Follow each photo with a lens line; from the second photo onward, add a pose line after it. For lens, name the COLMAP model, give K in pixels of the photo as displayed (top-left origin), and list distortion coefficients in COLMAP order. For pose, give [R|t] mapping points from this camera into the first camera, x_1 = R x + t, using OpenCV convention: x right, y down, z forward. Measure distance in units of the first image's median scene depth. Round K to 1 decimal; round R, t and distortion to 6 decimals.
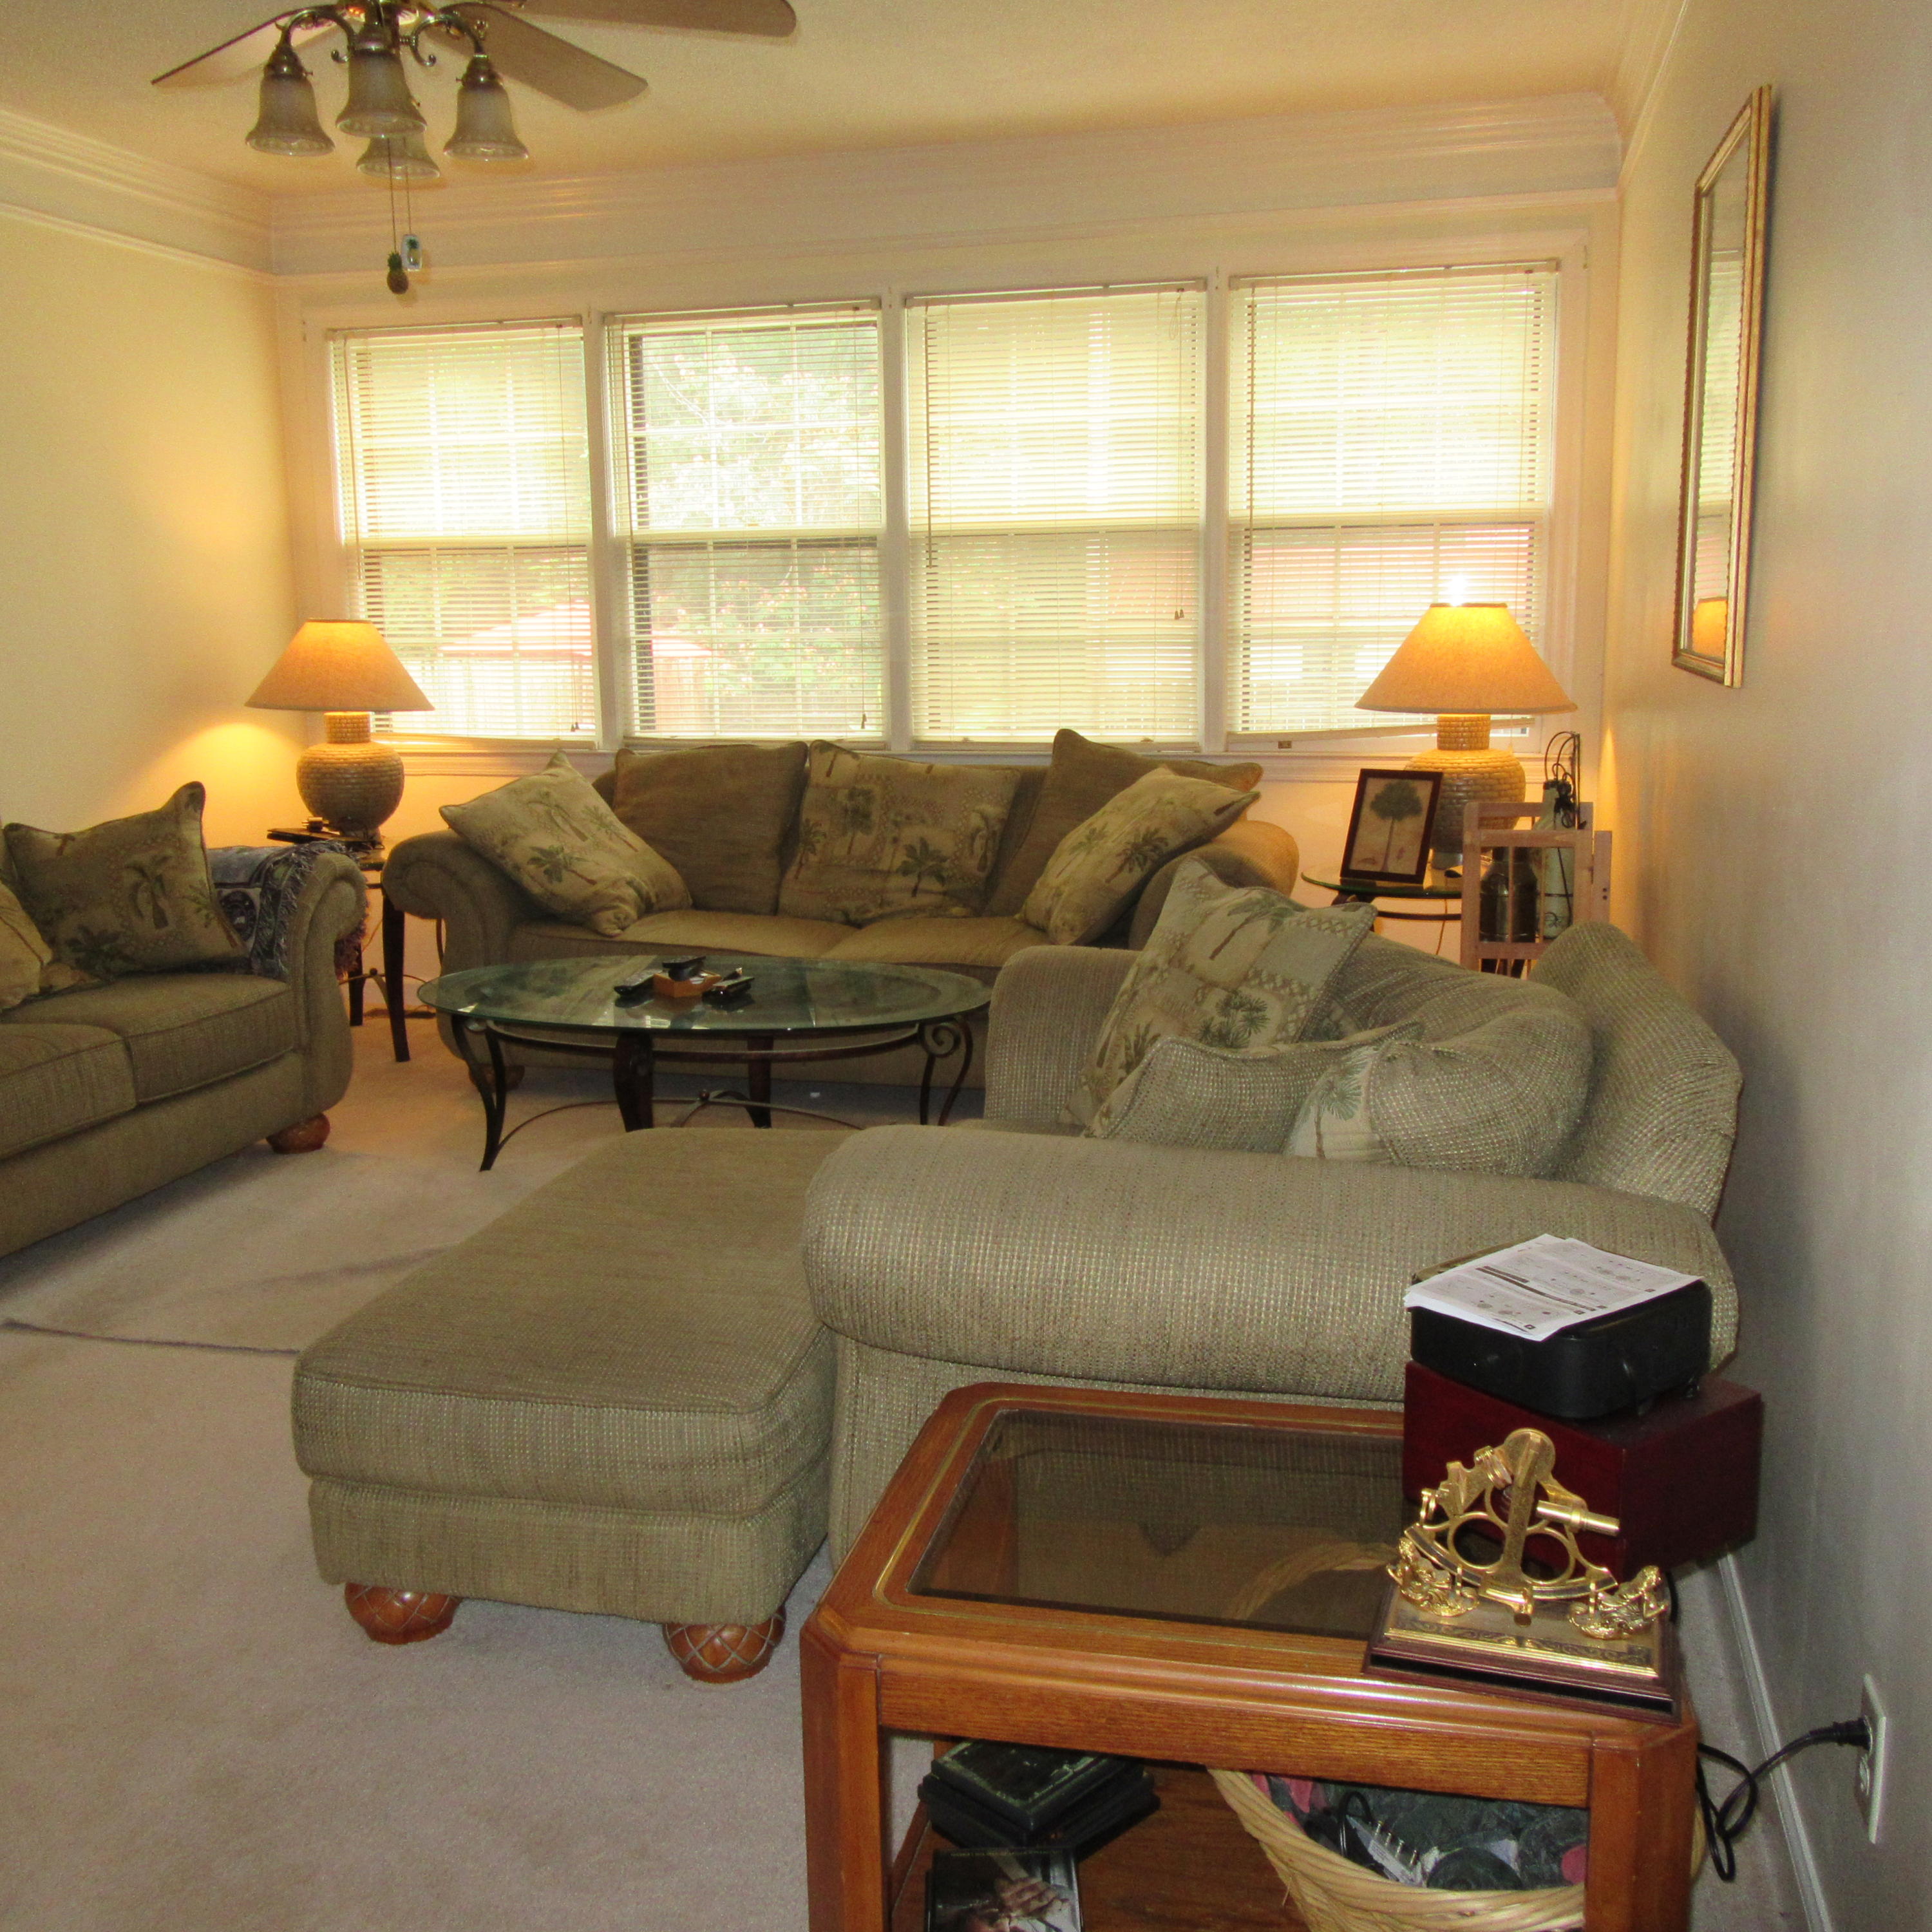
lens RADIAL K [[1921.9, 0, 976.3], [0, 1921.9, 972.1], [0, 0, 1]] dist [0.020769, 0.000000]
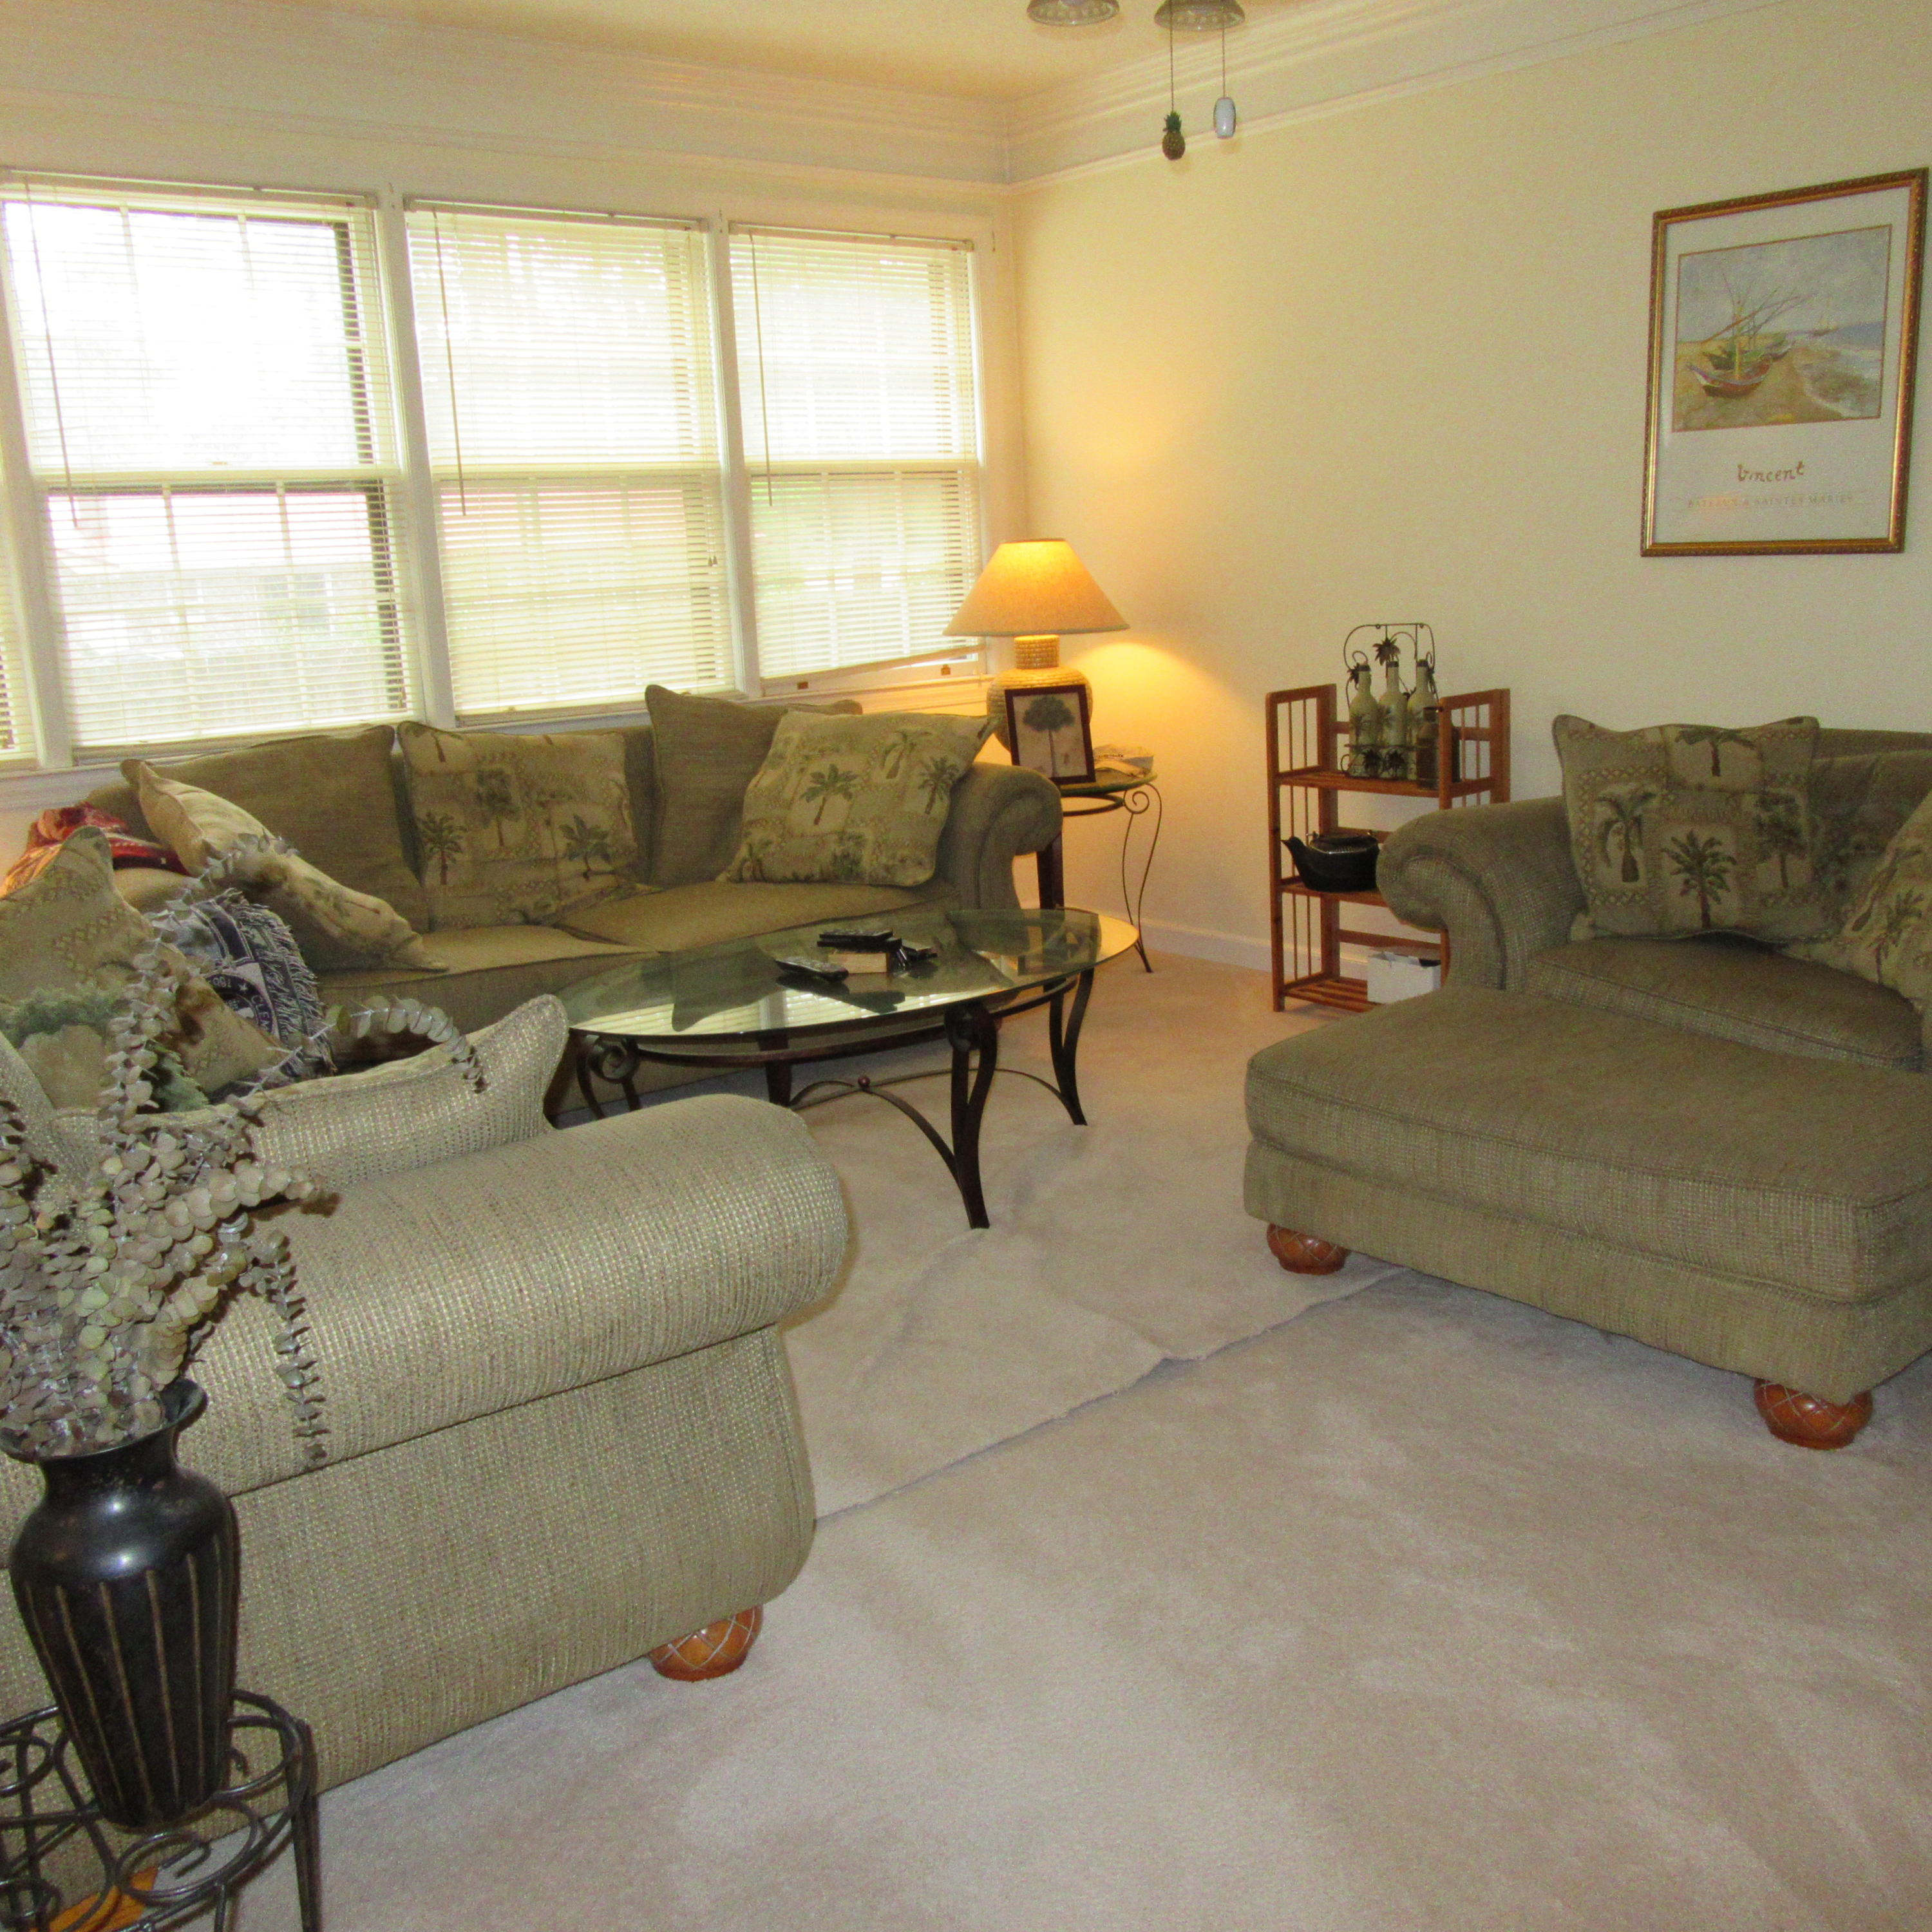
lens RADIAL K [[1921.9, 0, 977.5], [0, 1921.9, 959.1], [0, 0, 1]] dist [0.020769, 0.000000]
pose [[0.605442, -0.182296, 0.774731, -0.618763], [0.186460, 0.978813, 0.084601, -0.045308], [-0.773740, 0.093235, 0.626605, 0.301462]]
